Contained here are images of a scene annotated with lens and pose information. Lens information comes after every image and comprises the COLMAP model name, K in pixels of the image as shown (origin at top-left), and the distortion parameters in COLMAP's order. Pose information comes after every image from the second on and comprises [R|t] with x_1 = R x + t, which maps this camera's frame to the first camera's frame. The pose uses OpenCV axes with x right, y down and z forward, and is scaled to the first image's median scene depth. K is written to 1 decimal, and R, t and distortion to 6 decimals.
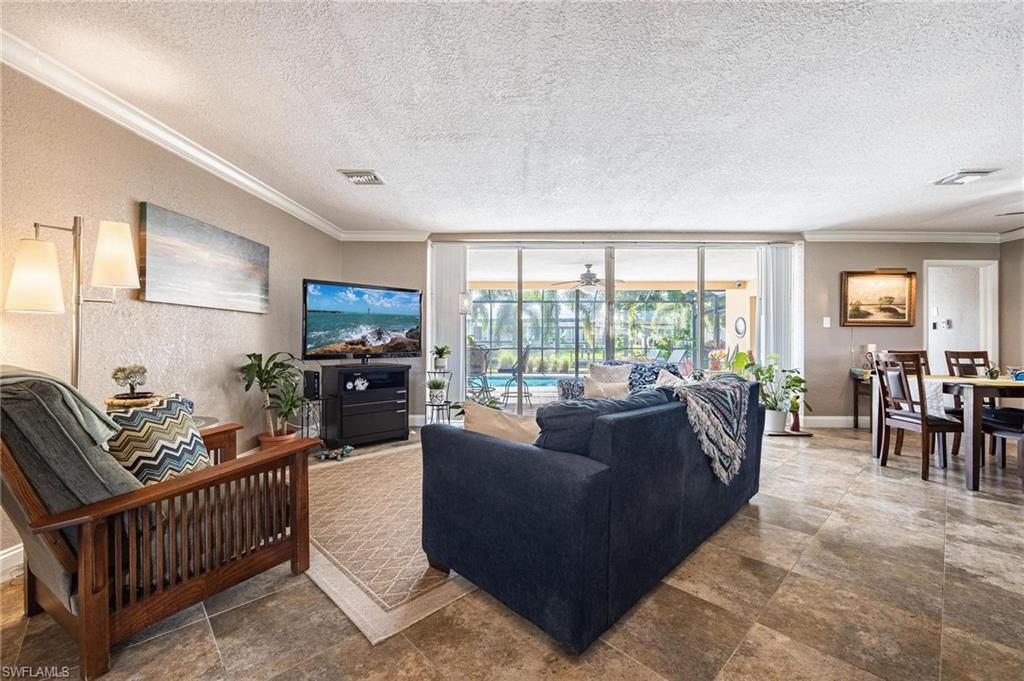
lens RADIAL K [[412.6, 0, 519.0], [0, 412.6, 343.6], [0, 0, 1]] dist [0.003634, 0.000840]
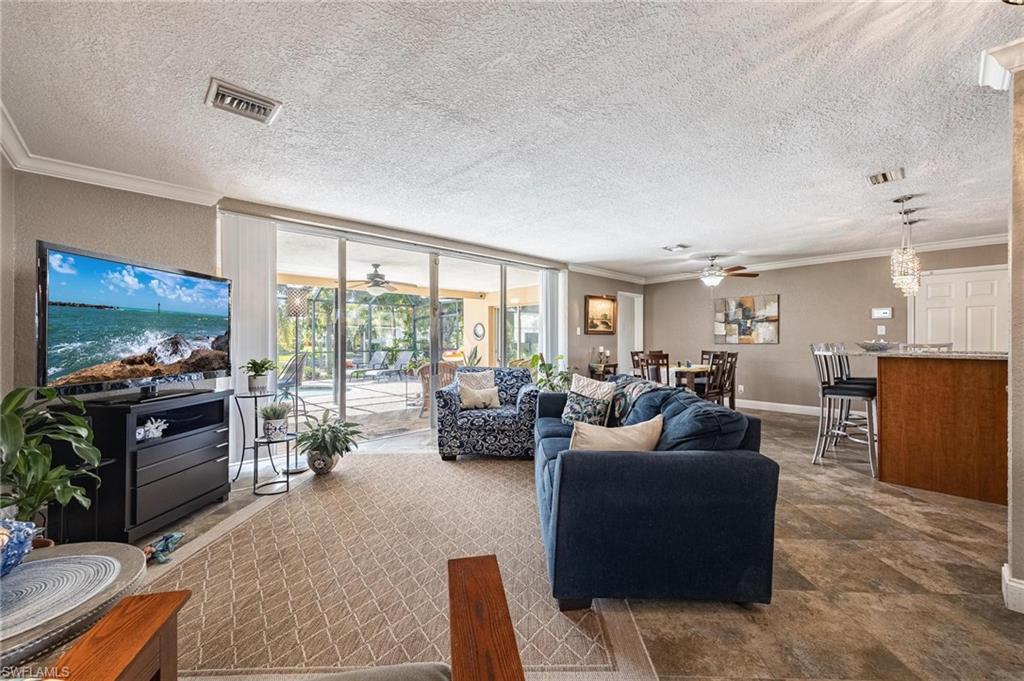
lens RADIAL K [[412.6, 0, 512.9], [0, 412.6, 344.5], [0, 0, 1]] dist [0.003634, 0.000840]
pose [[0.721272, -0.013494, 0.692520, -0.396727], [0.013316, 0.999896, 0.005615, -0.019607], [-0.692524, 0.005172, 0.721377, 0.188441]]
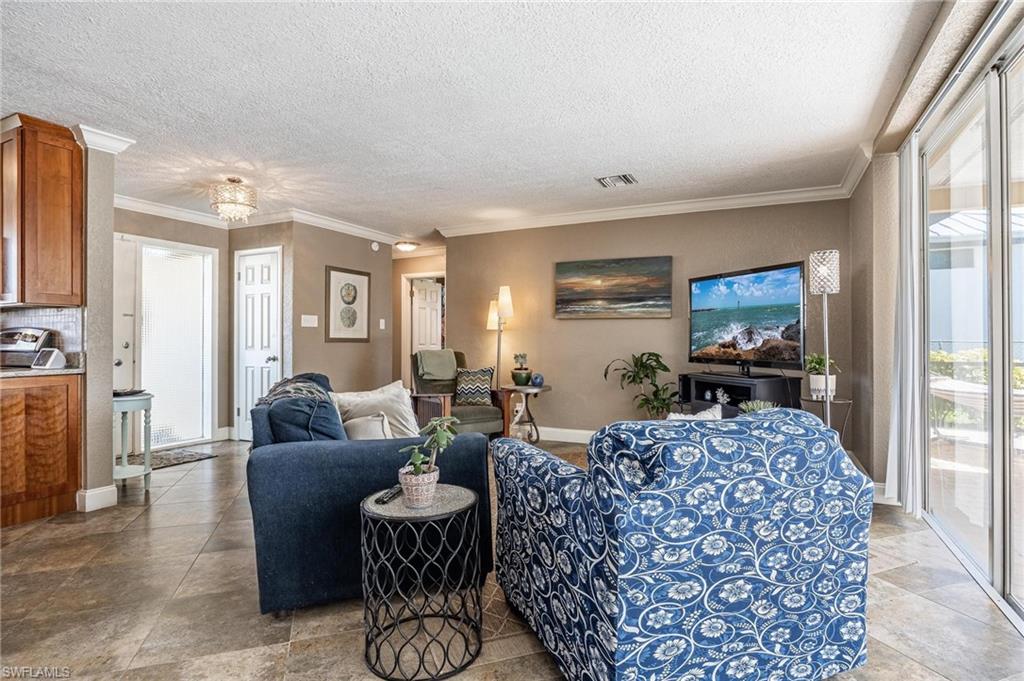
lens RADIAL K [[513.1, 0, 510.5], [0, 513.1, 336.3], [0, 0, 1]] dist [-0.016275, 0.001535]
pose [[-0.409736, -0.011542, -0.912131, 0.657512], [-0.020077, 0.999792, -0.003633, -0.007017], [0.911983, 0.016824, -0.409883, 0.968707]]
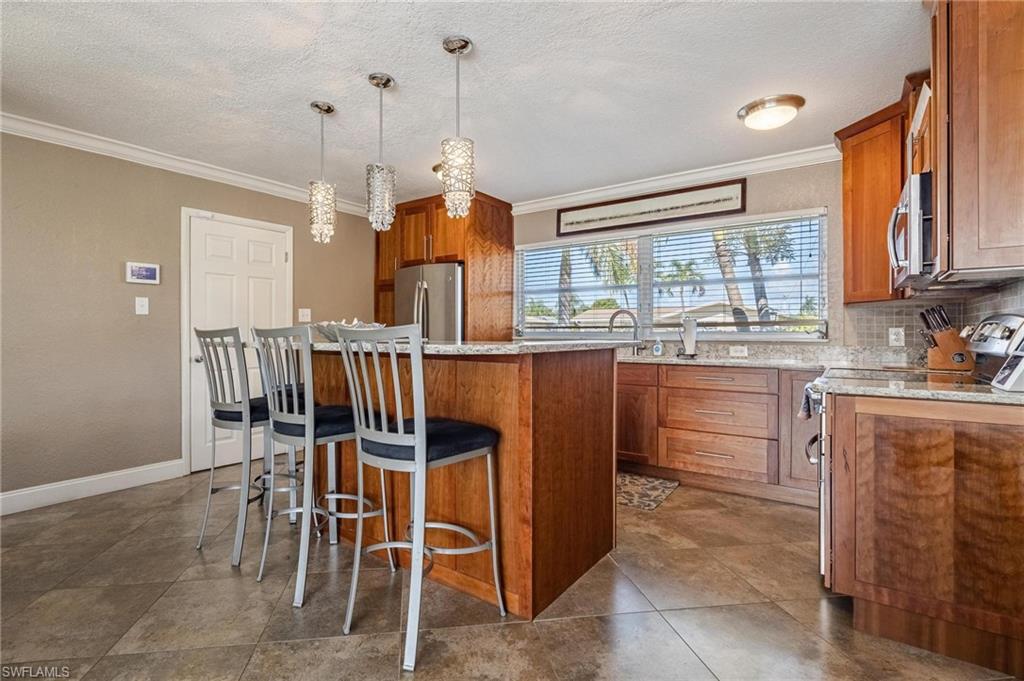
lens RADIAL K [[494.1, 0, 474.7], [0, 494.1, 331.3], [0, 0, 1]] dist [-0.011423, 0.000764]
pose [[-0.795666, -0.008390, 0.605677, 0.383516], [0.001145, 0.999881, 0.015354, -0.001084], [-0.605734, 0.012910, -0.795562, 0.627864]]
